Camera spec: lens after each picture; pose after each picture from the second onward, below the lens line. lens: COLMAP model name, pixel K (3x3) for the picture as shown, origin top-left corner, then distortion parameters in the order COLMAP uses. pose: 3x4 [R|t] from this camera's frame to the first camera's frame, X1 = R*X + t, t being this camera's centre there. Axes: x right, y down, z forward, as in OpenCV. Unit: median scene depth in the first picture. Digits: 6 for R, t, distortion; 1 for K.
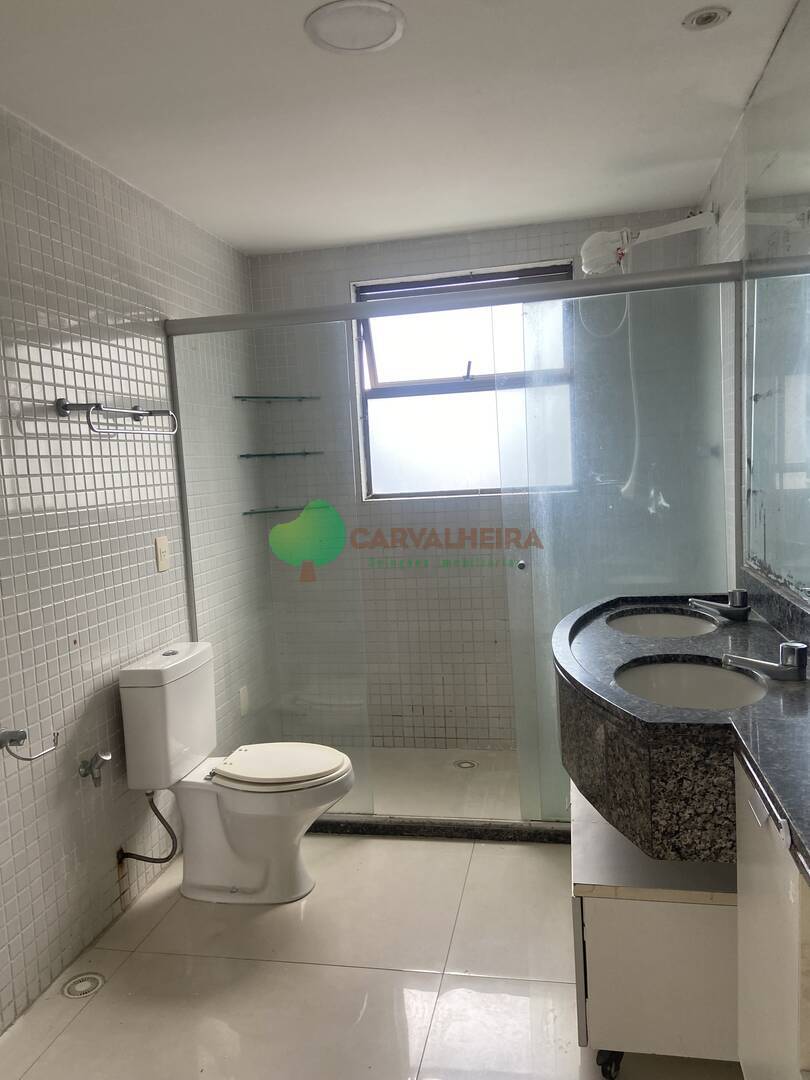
lens RADIAL K [[819.8, 0, 387.1], [0, 819.8, 542.1], [0, 0, 1]] dist [0.159278, -0.215237]
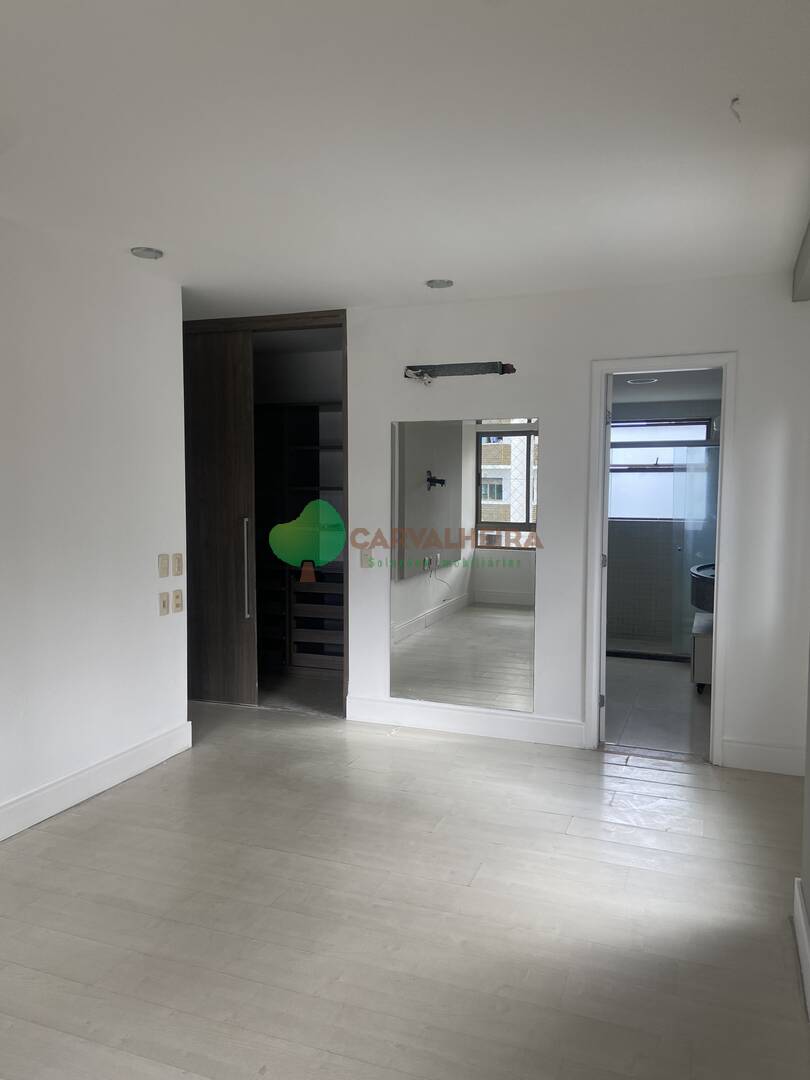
lens RADIAL K [[819.8, 0, 387.1], [0, 819.8, 542.1], [0, 0, 1]] dist [0.159278, -0.215237]
pose [[0.985291, 0.071619, -0.155151, -0.254116], [-0.074624, 0.997119, -0.013621, 0.083669], [0.153729, 0.024998, 0.987797, -1.295007]]
